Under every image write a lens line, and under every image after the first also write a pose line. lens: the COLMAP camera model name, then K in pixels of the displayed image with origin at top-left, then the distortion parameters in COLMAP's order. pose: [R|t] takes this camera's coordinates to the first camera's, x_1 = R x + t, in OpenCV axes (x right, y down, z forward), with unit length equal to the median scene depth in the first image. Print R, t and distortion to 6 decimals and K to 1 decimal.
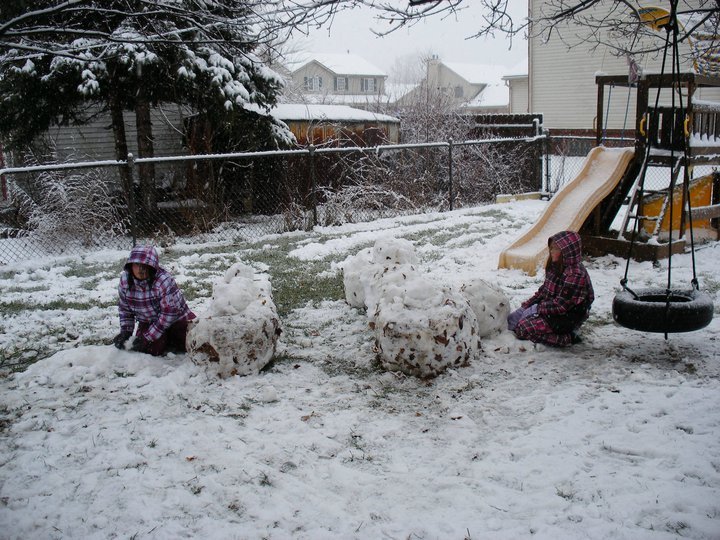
lens RADIAL K [[758.0, 0, 360.5], [0, 758.0, 283.6], [0, 0, 1]] dist [-0.169153, 0.174076]
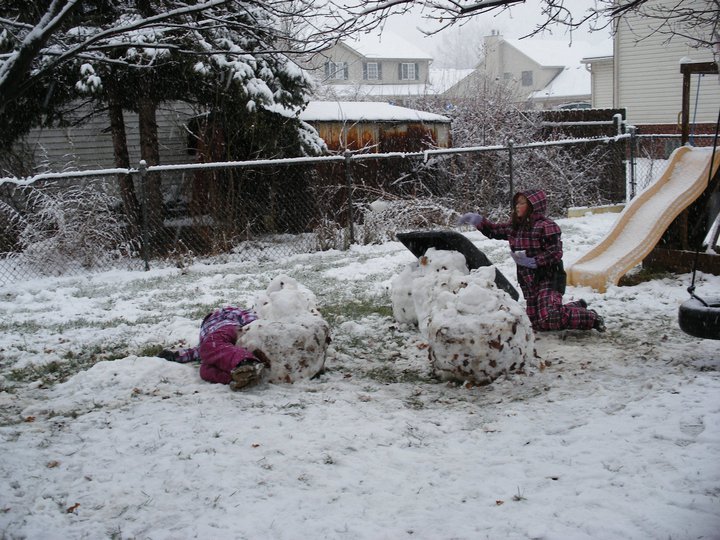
lens RADIAL K [[1022.6, 0, 343.2], [0, 1022.6, 241.7], [0, 0, 1]] dist [0.009467, 0.068132]
pose [[0.998600, -0.007195, -0.052412, -0.010909], [0.002316, 0.995703, -0.092575, 0.033210], [0.052853, 0.092324, 0.994325, -0.184794]]
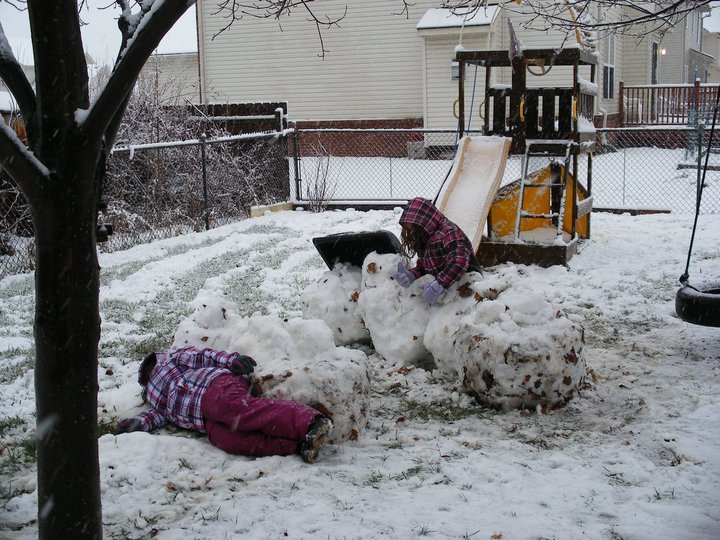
lens RADIAL K [[1022.6, 0, 343.2], [0, 1022.6, 241.7], [0, 0, 1]] dist [0.009467, 0.068132]
pose [[0.886006, -0.062740, 0.459409, -0.328928], [0.105675, 0.992051, -0.068321, -0.001510], [-0.451471, 0.109081, 0.885593, 0.050126]]
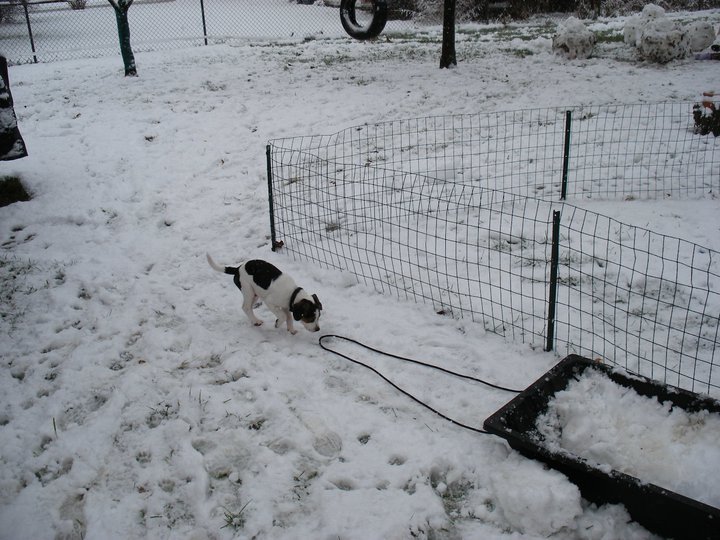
lens RADIAL K [[758.0, 0, 360.5], [0, 758.0, 283.6], [0, 0, 1]] dist [-0.169153, 0.174076]
pose [[0.950025, 0.106997, -0.293265, -0.029646], [-0.041327, 0.974266, 0.221582, 0.167165], [0.309427, -0.198389, 0.929998, -0.747414]]
